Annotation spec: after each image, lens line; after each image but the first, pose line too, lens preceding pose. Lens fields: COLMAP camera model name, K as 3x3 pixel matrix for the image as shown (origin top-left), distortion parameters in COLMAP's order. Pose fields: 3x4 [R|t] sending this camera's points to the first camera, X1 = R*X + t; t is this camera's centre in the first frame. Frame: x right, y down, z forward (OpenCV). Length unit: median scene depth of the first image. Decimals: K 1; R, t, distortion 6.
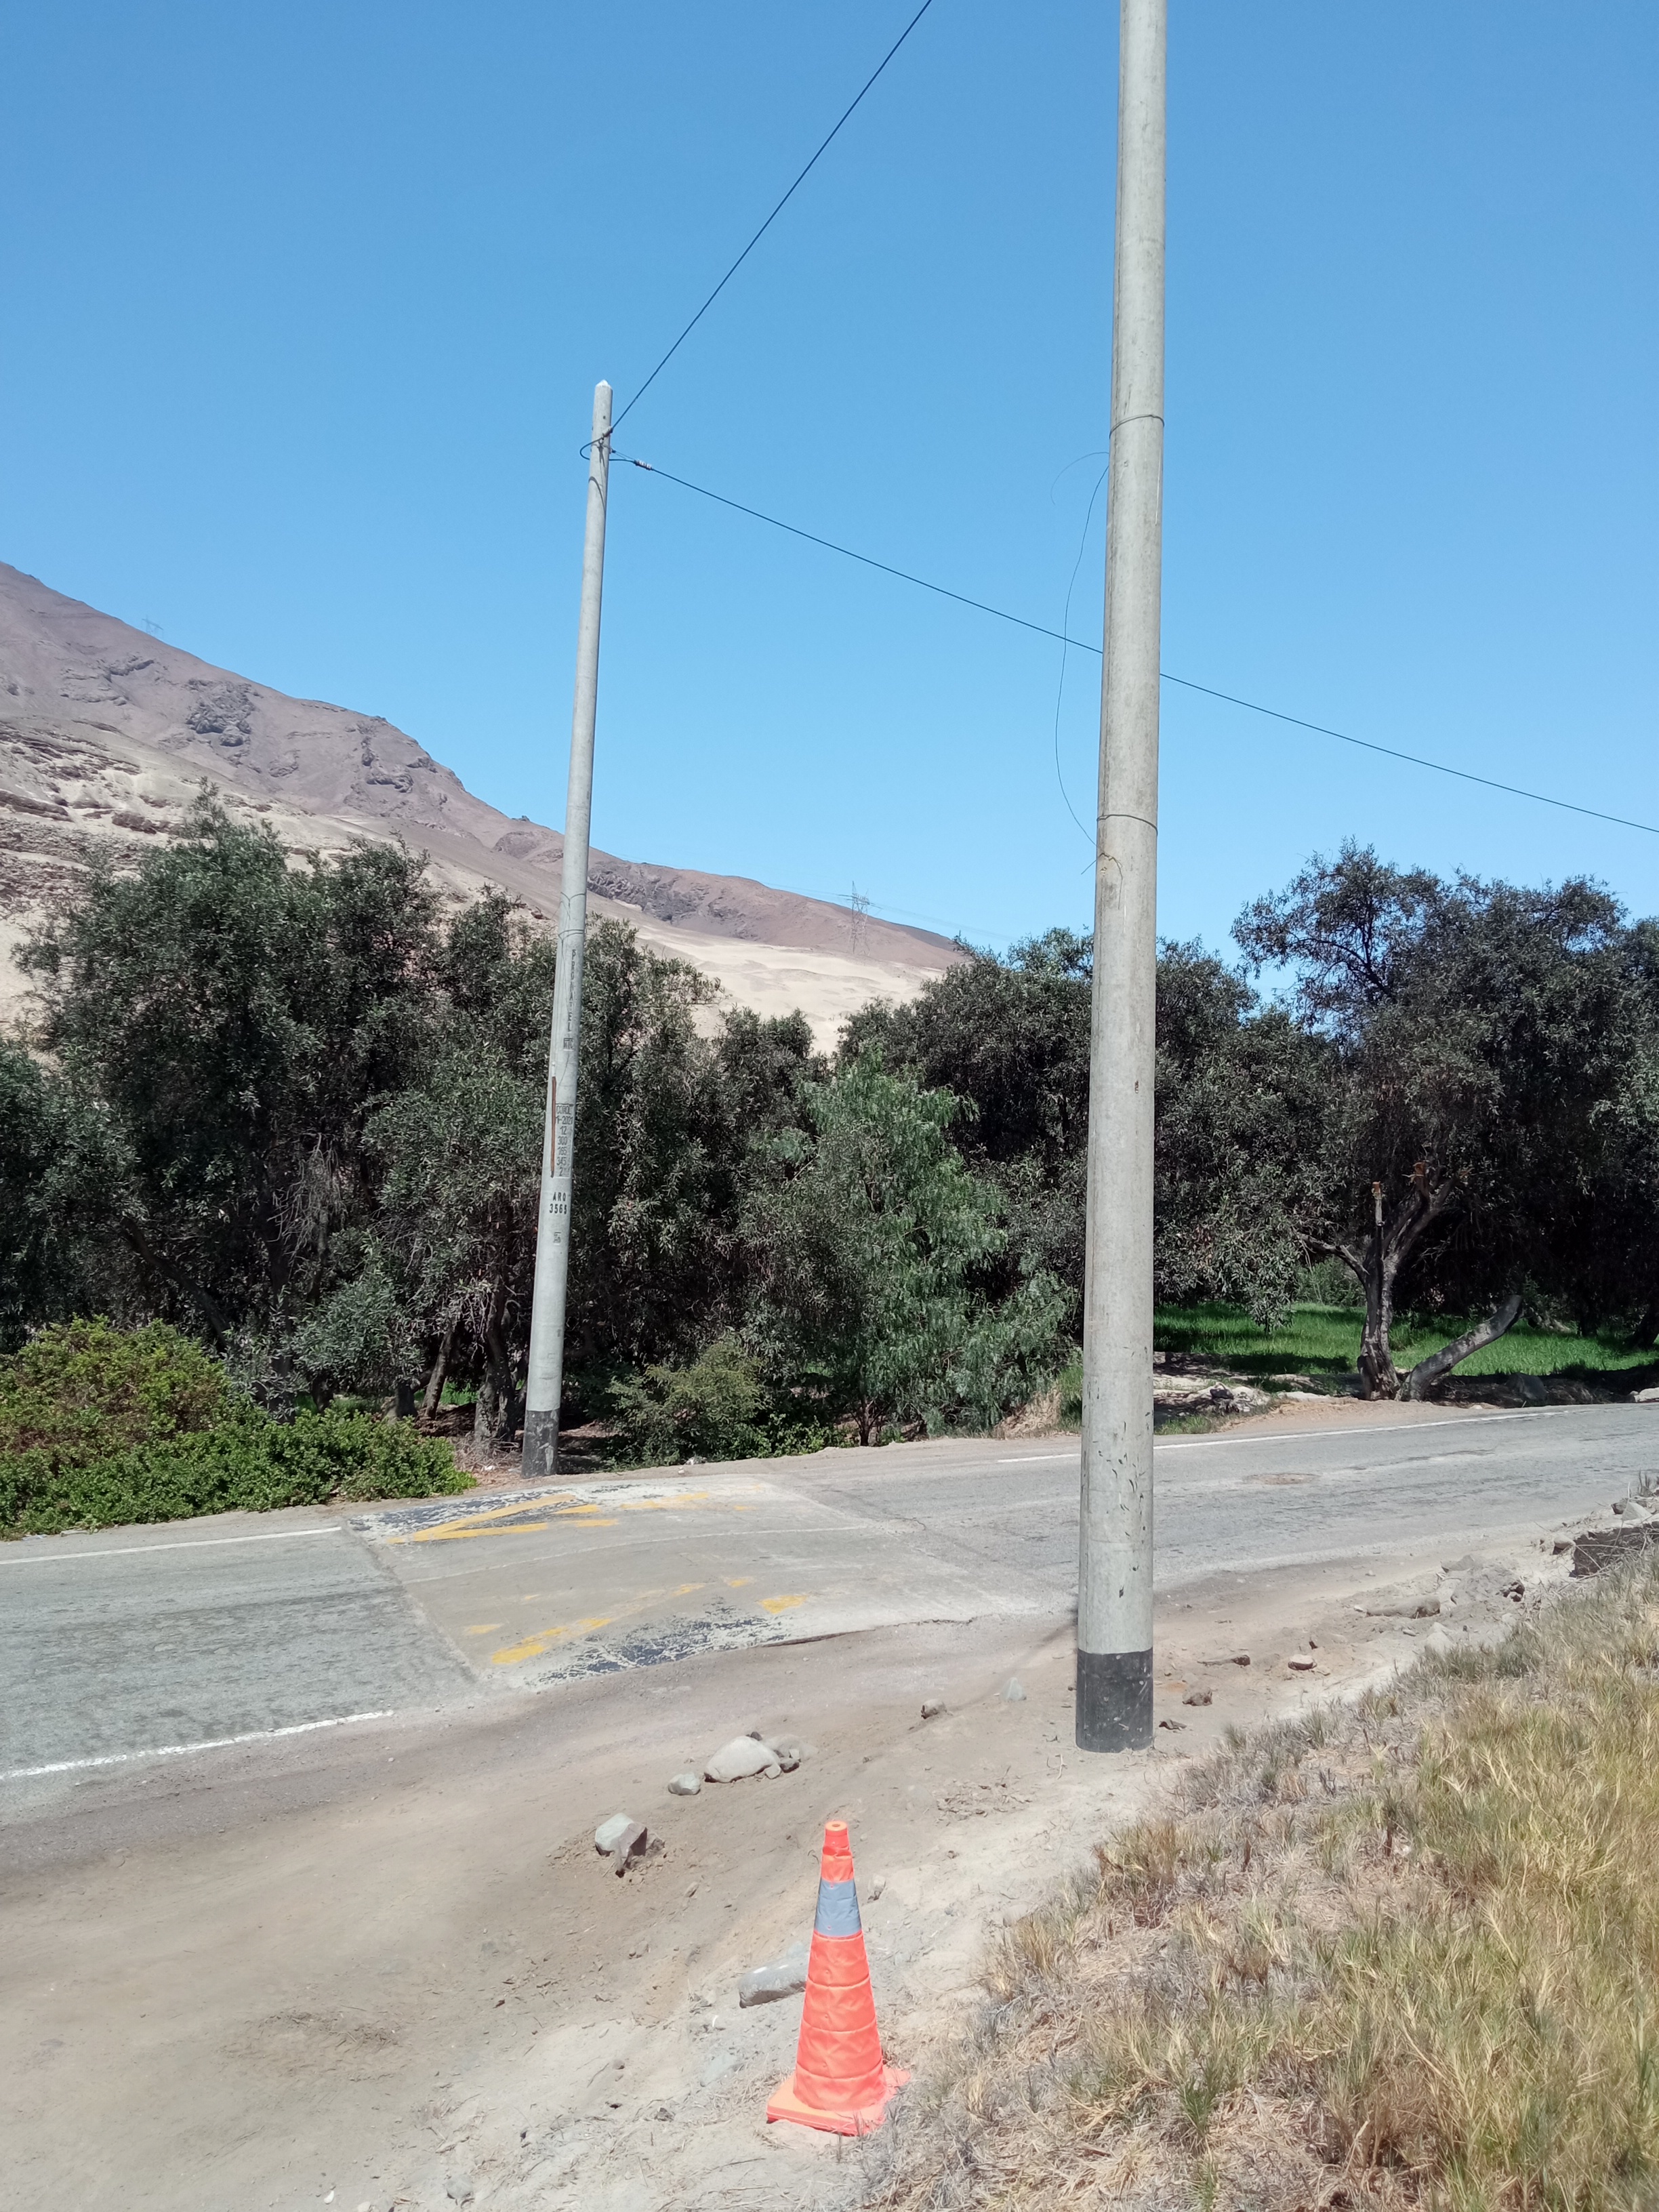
lens RADIAL K [[1833.0, 0, 834.4], [0, 1833.0, 1112.2], [0, 0, 1]] dist [0.099153, -0.143111]
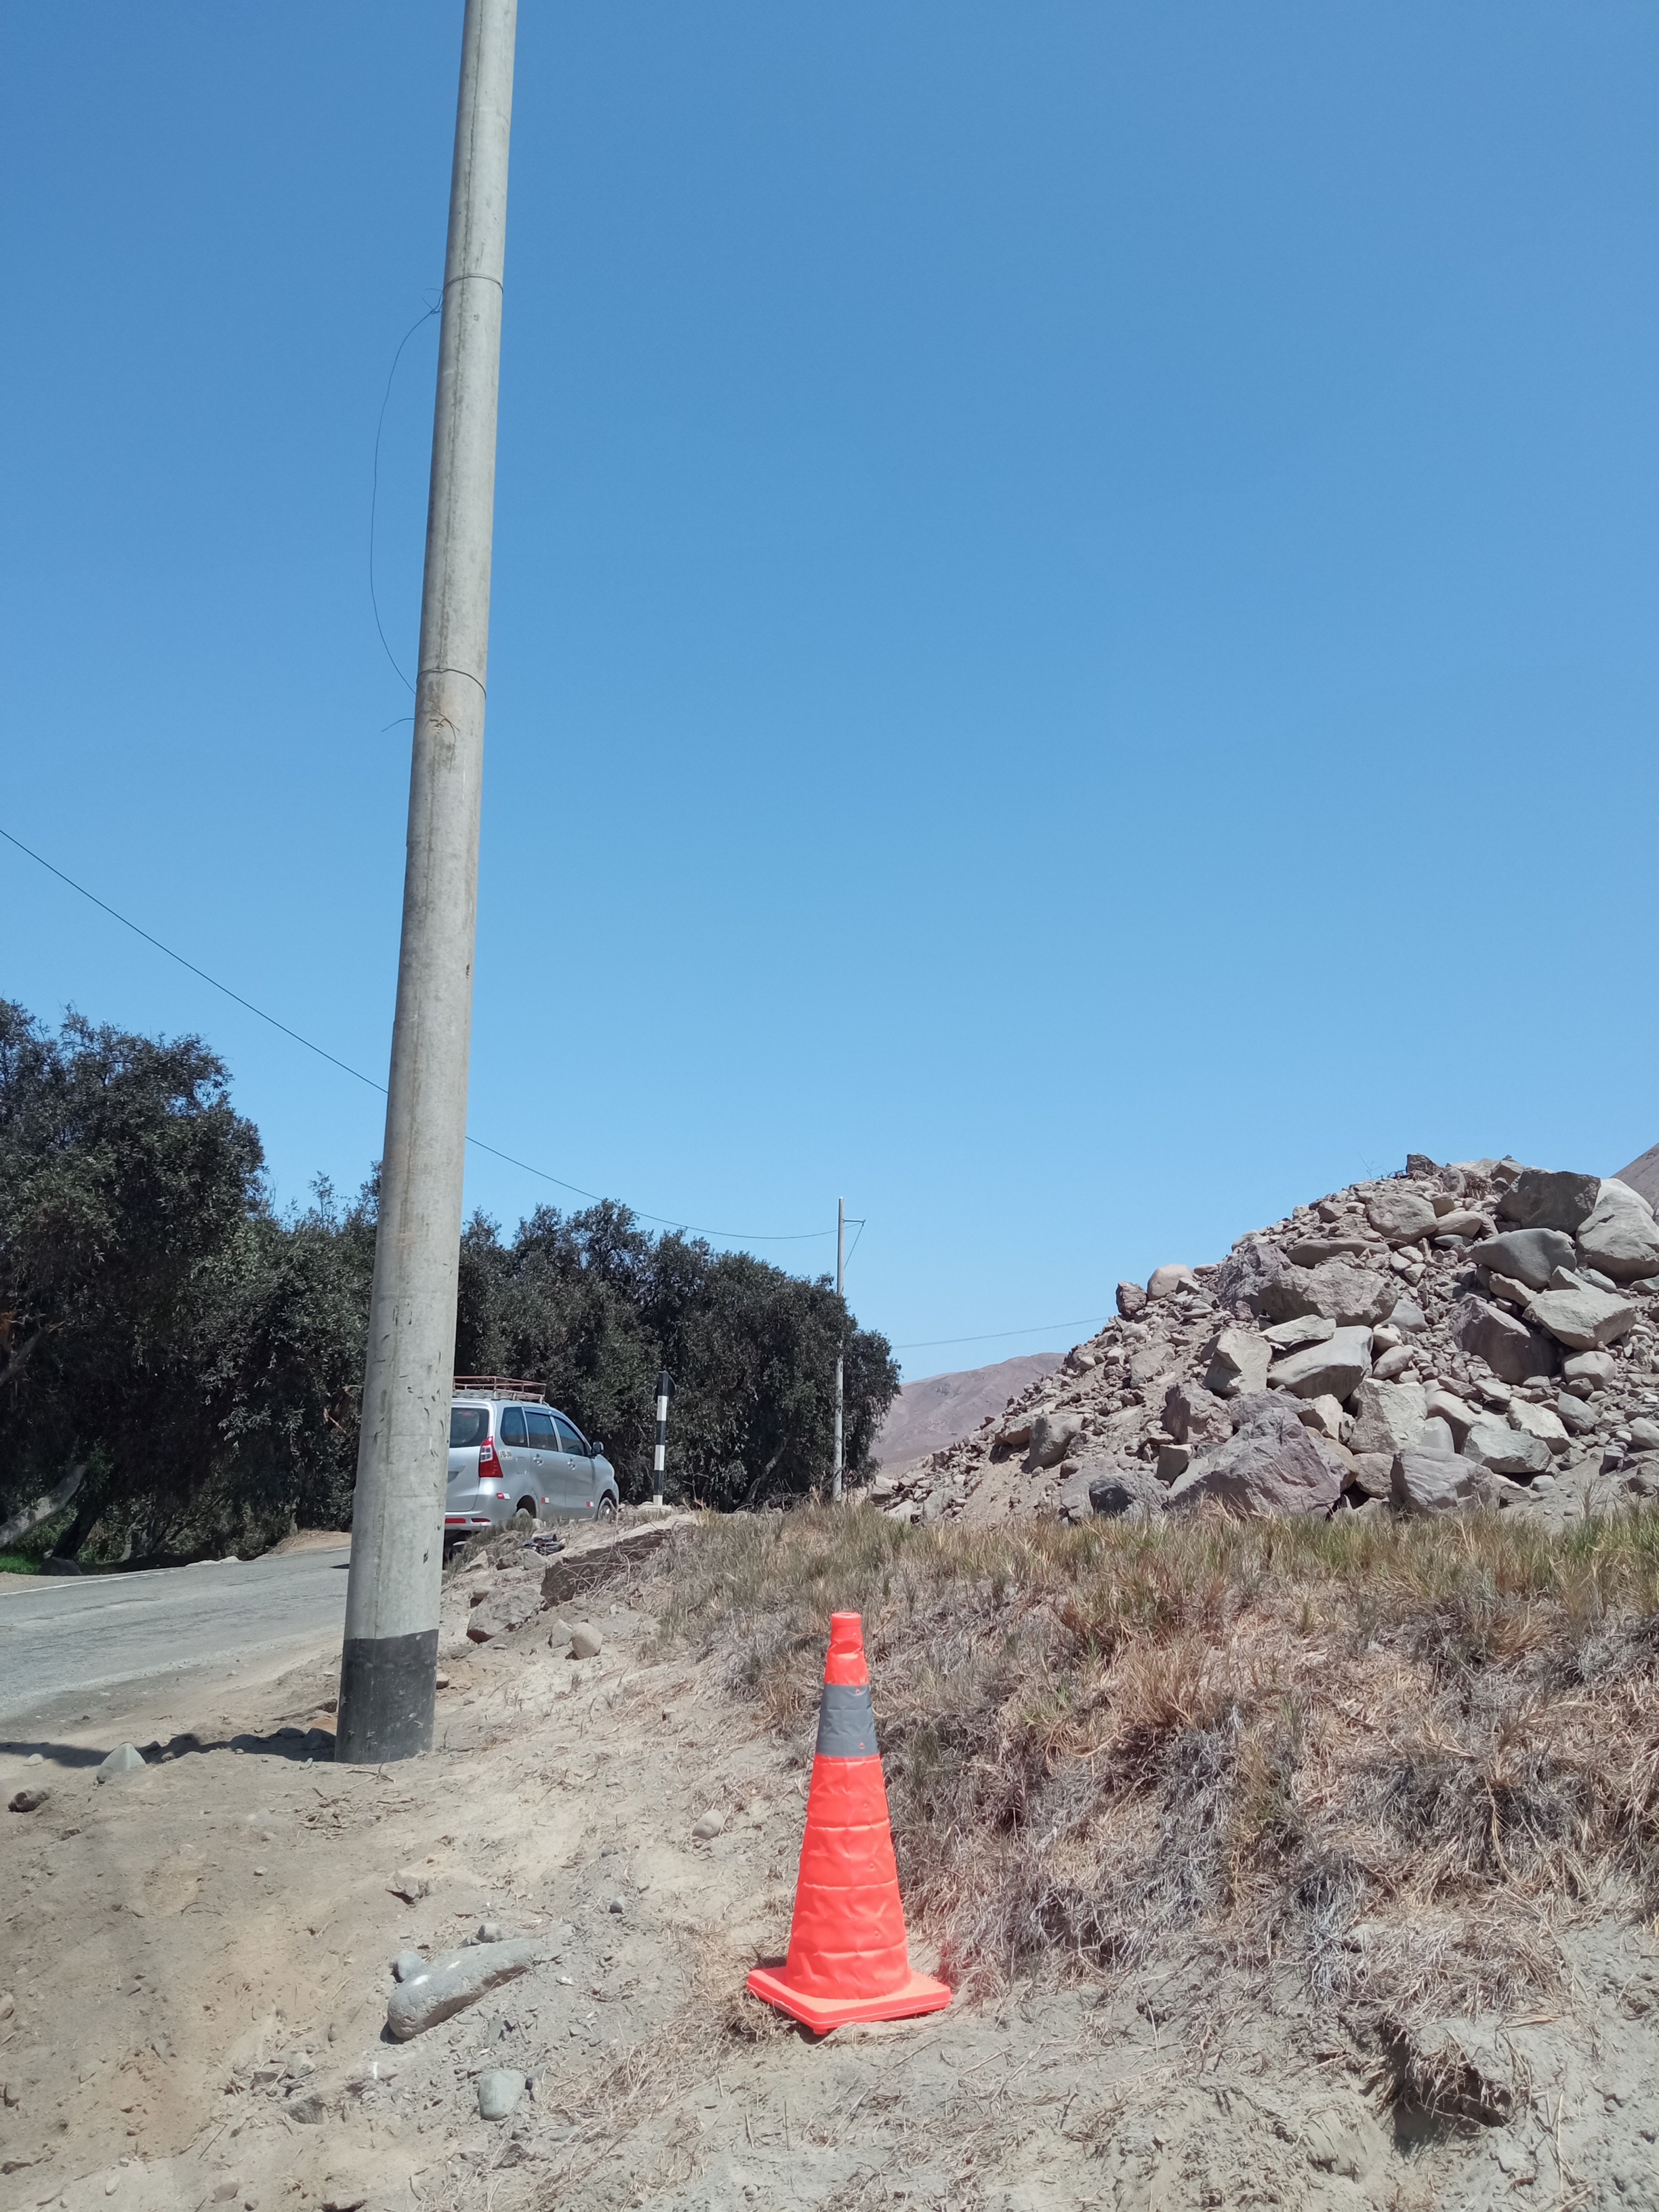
lens RADIAL K [[1833.0, 0, 829.1], [0, 1833.0, 1109.2], [0, 0, 1]] dist [0.099153, -0.143111]
pose [[0.630239, 0.140115, 0.763653, -0.388780], [-0.022716, 0.986488, -0.162254, 0.189882], [-0.776069, 0.084911, 0.624906, 0.318434]]
